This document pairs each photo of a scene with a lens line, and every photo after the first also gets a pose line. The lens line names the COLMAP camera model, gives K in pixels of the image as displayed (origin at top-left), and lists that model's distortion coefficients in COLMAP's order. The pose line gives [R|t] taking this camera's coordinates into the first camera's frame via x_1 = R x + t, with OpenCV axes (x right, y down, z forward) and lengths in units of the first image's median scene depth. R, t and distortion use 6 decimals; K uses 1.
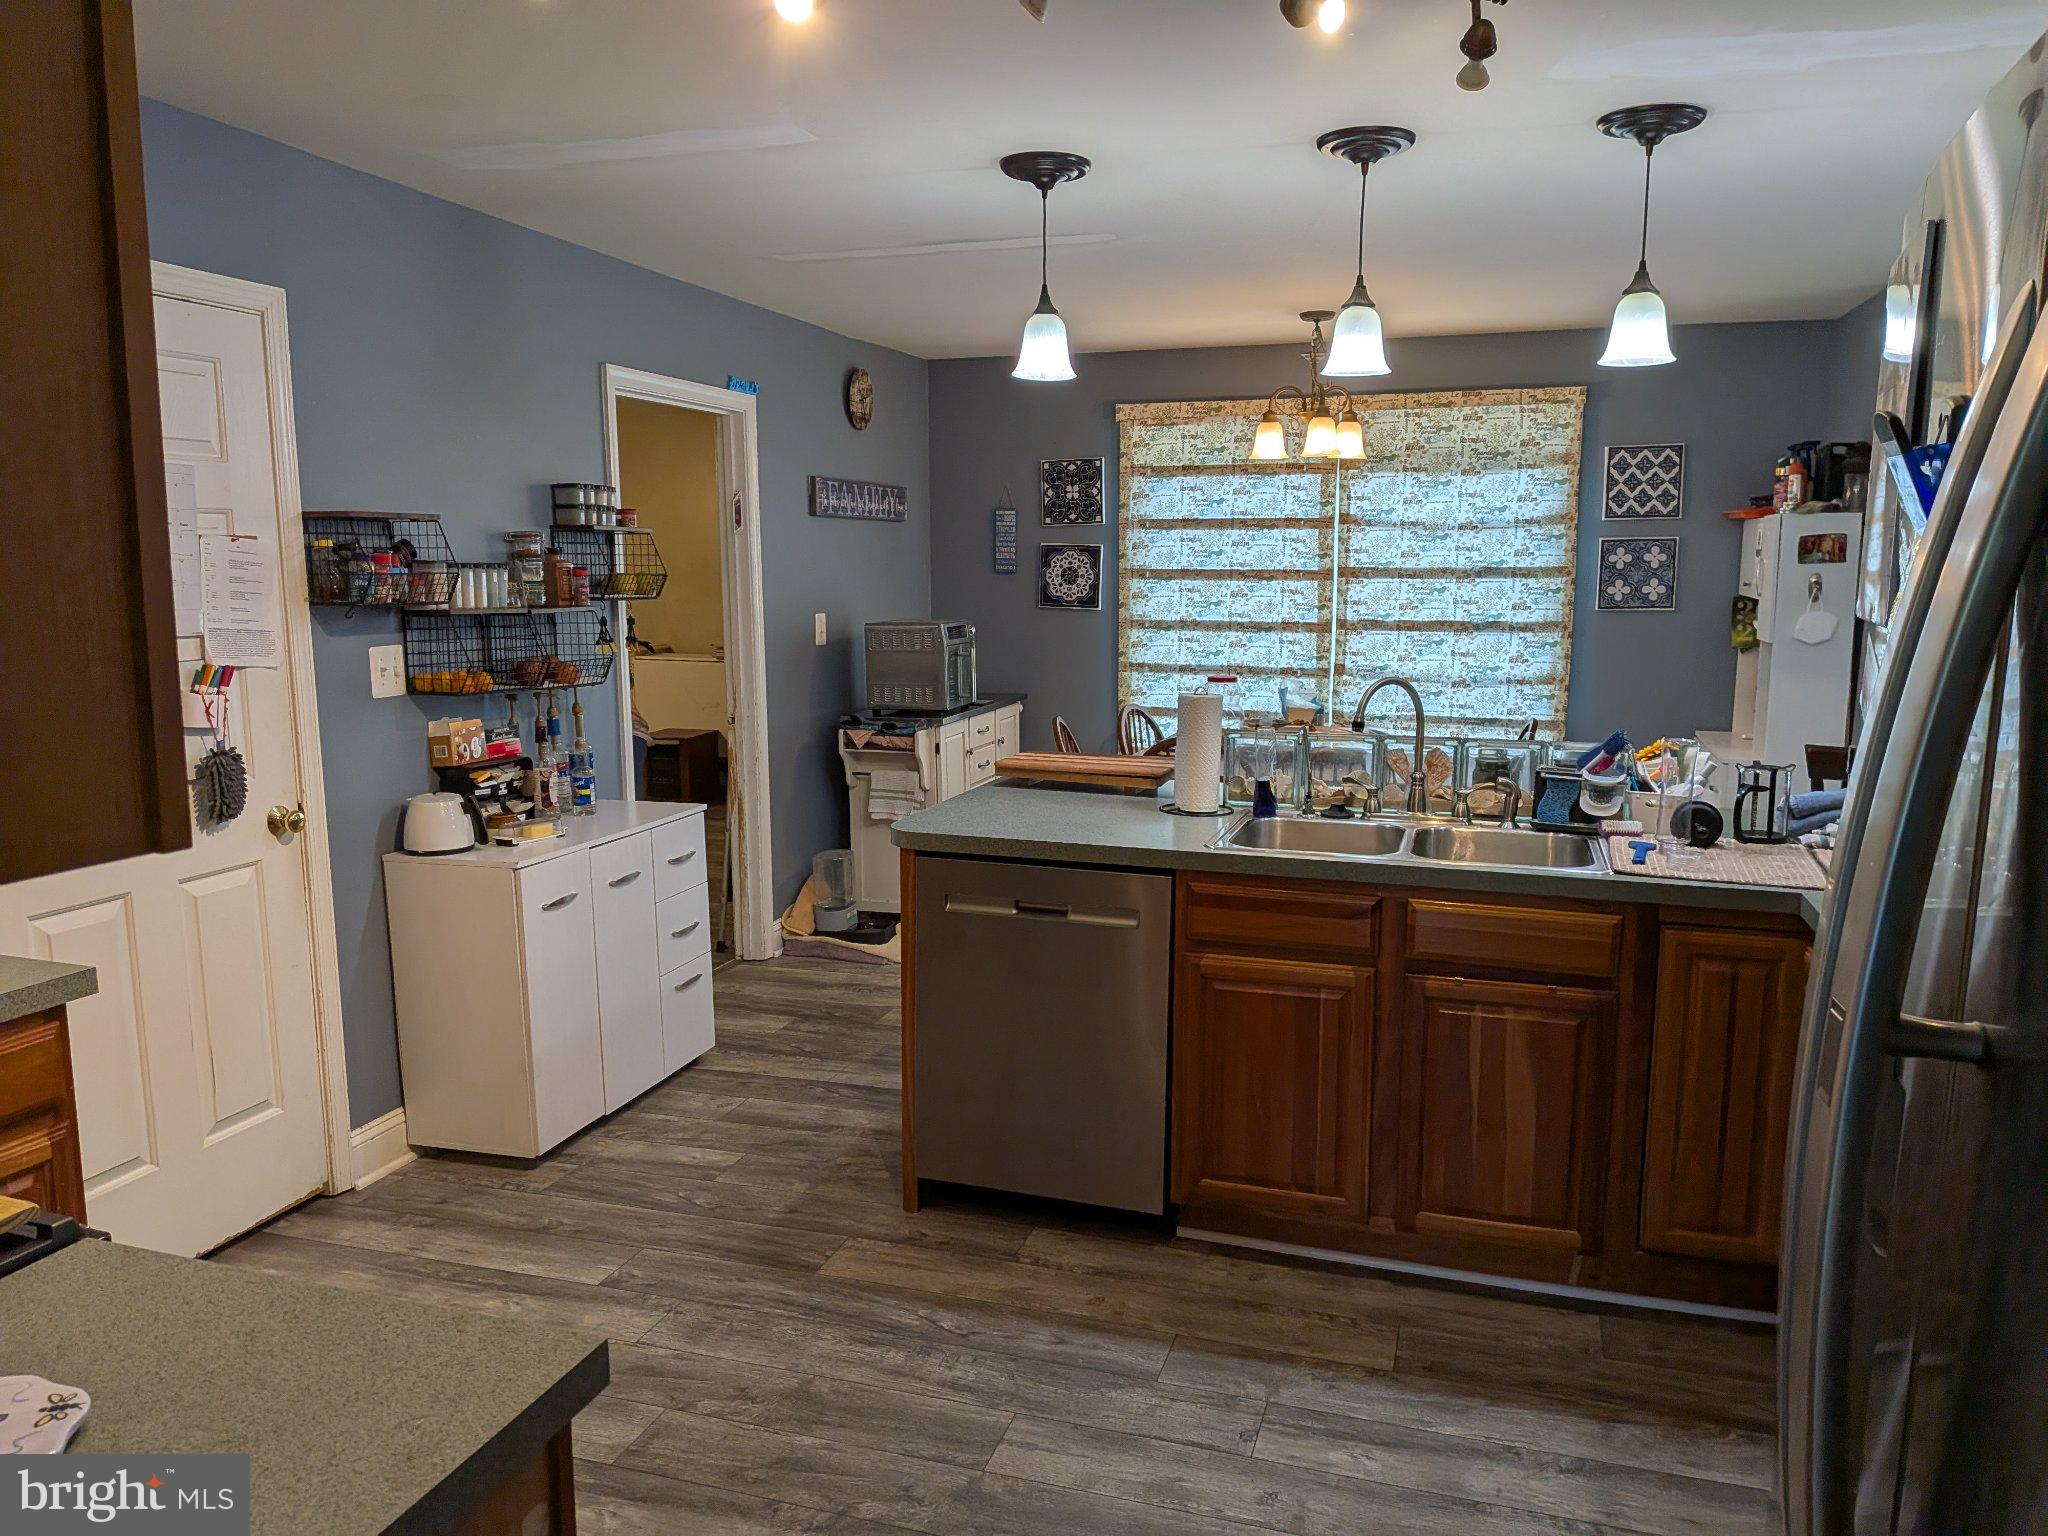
lens RADIAL K [[1468.1, 0, 1003.4], [0, 1468.1, 785.4], [0, 0, 1]] dist [0.070223, -0.112633]
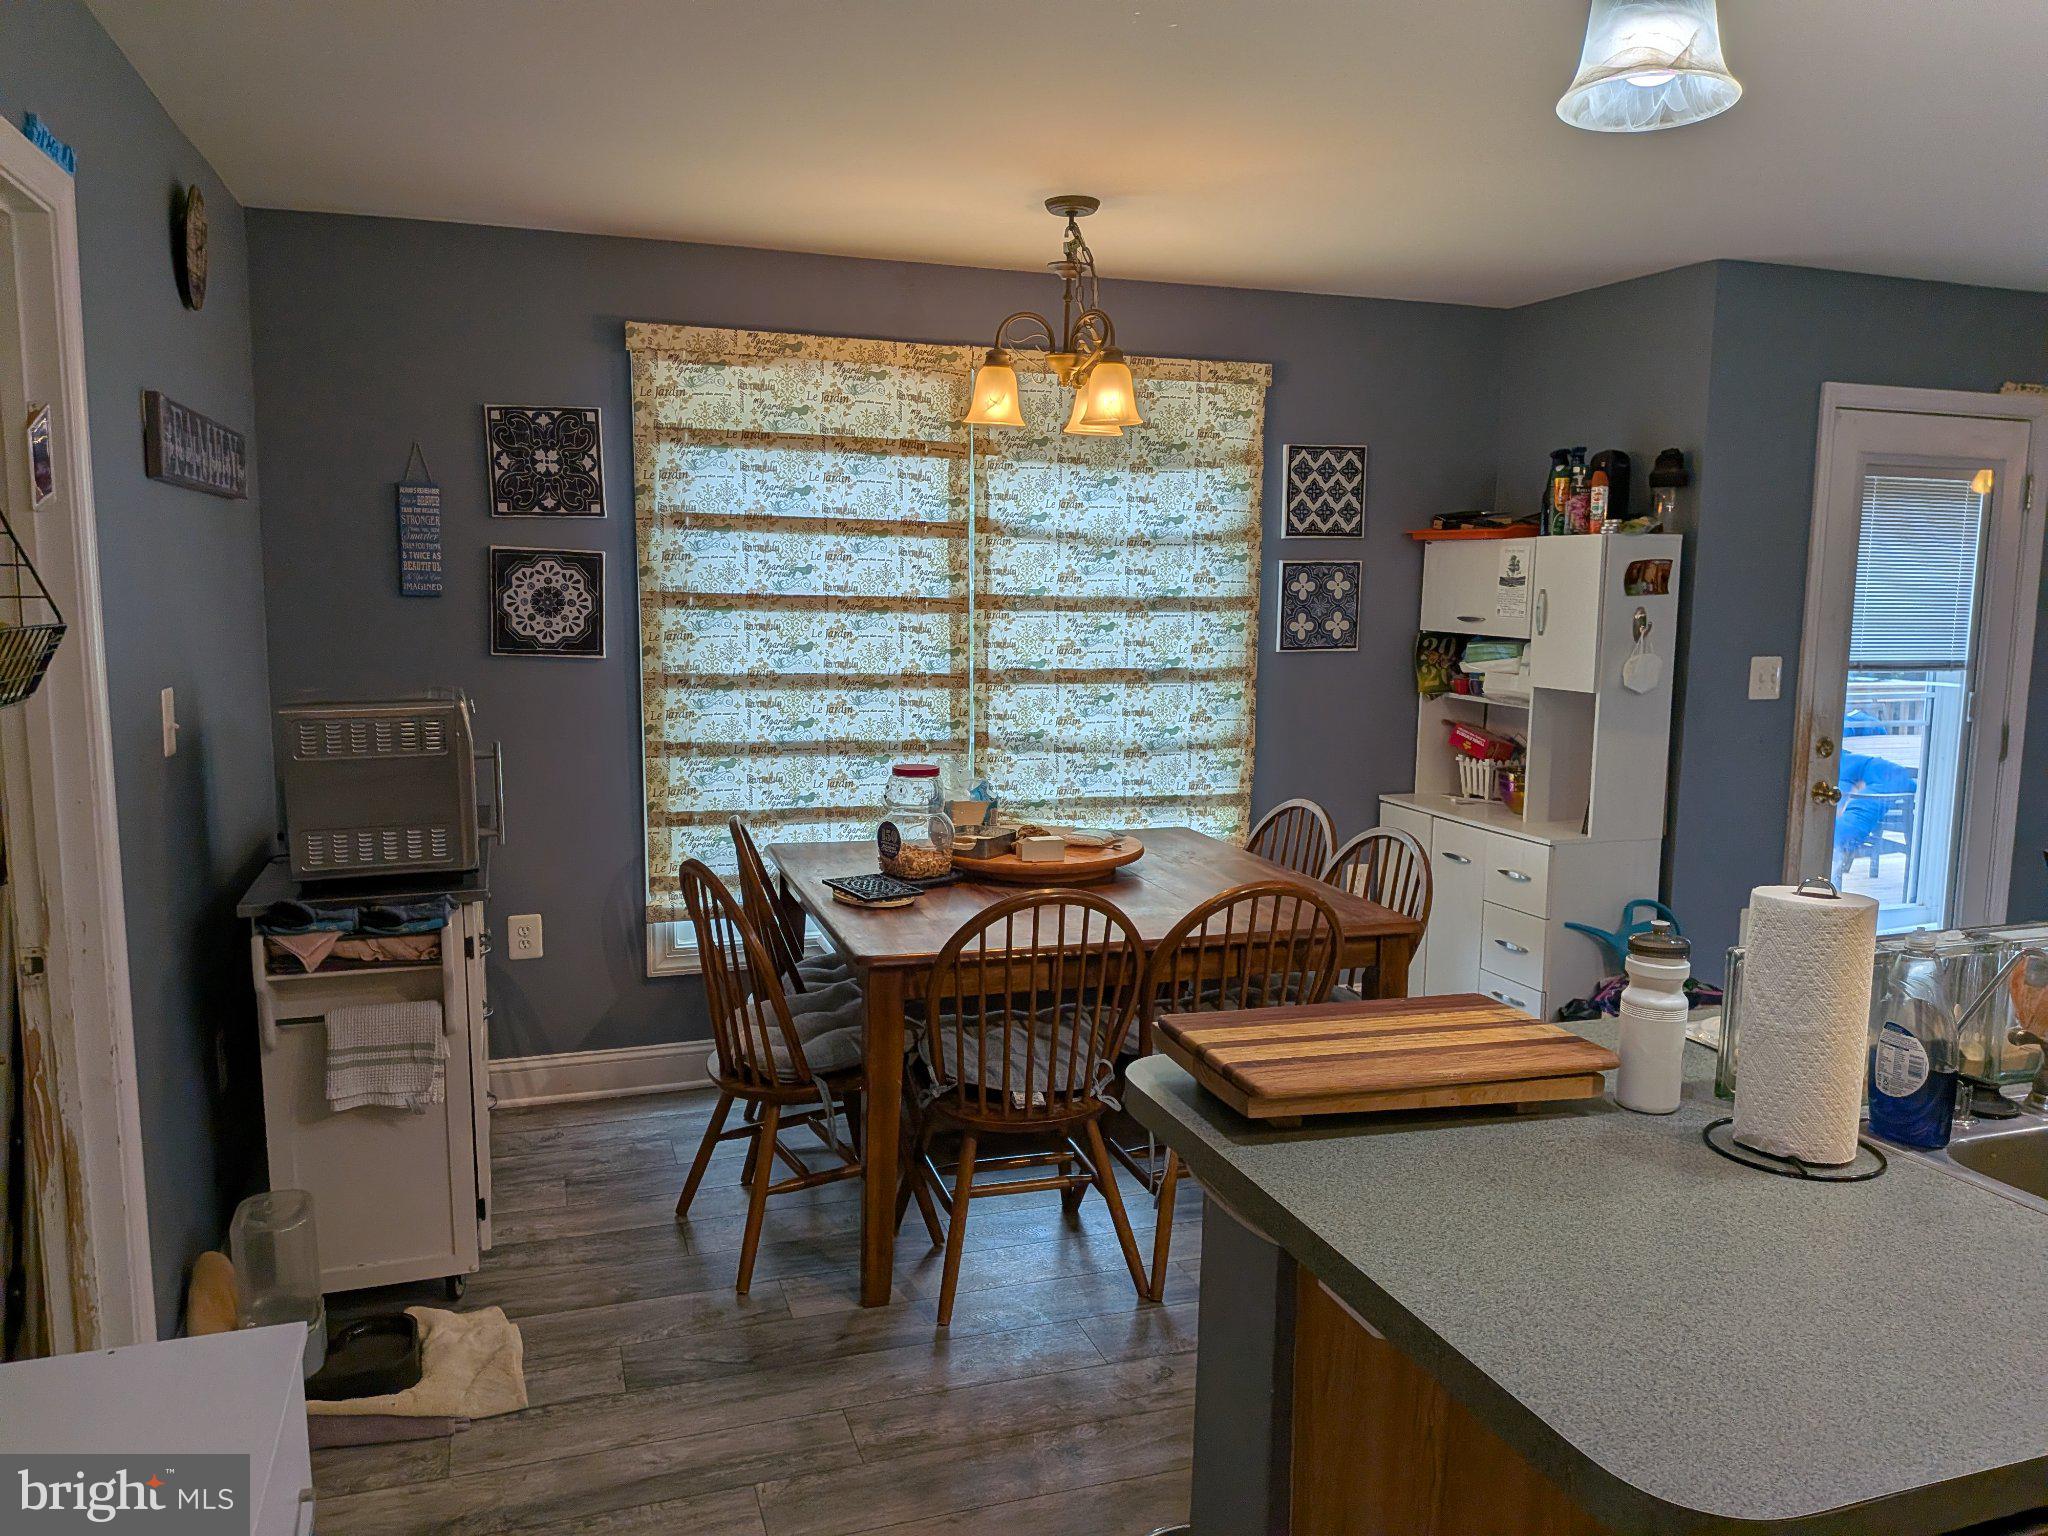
lens RADIAL K [[1468.1, 0, 1008.6], [0, 1468.1, 787.4], [0, 0, 1]] dist [0.070223, -0.112633]
pose [[0.798900, -0.073860, 0.596911, -0.187093], [0.077509, 0.996799, 0.019603, -0.071734], [-0.596448, 0.030605, 0.802068, 0.452263]]
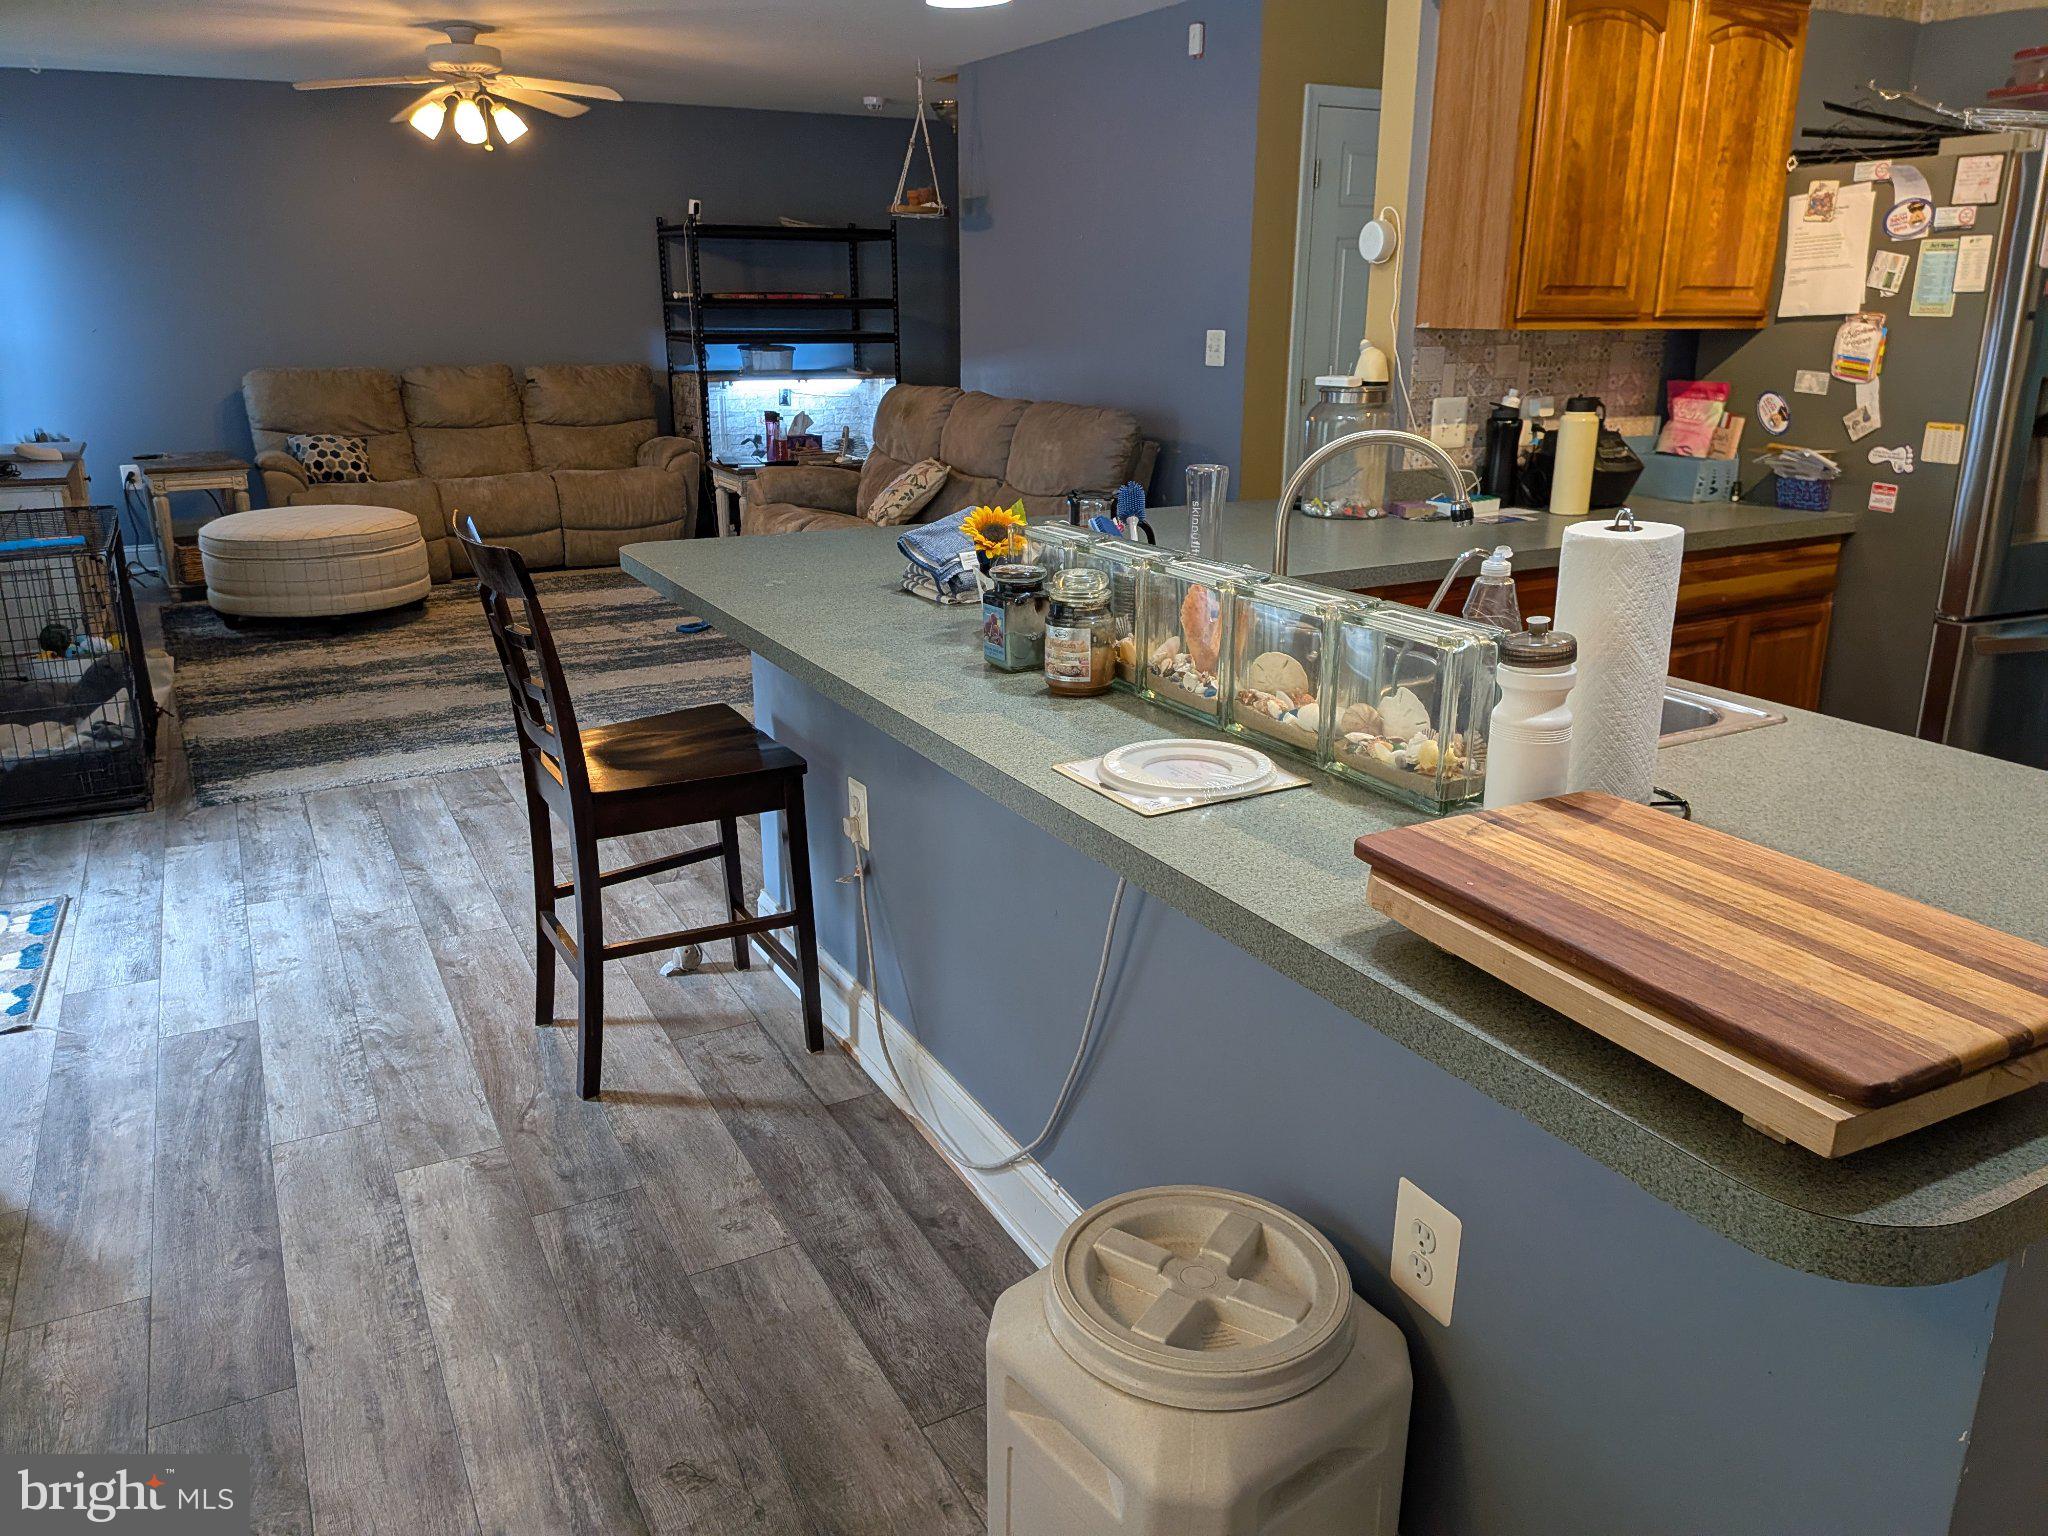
lens RADIAL K [[1468.1, 0, 1040.2], [0, 1468.1, 777.5], [0, 0, 1]] dist [0.070223, -0.112633]
pose [[-0.740382, -0.209458, 0.638719, -0.011223], [0.096872, 0.907044, 0.409741, -0.106978], [-0.665169, 0.365239, -0.651268, 0.807305]]
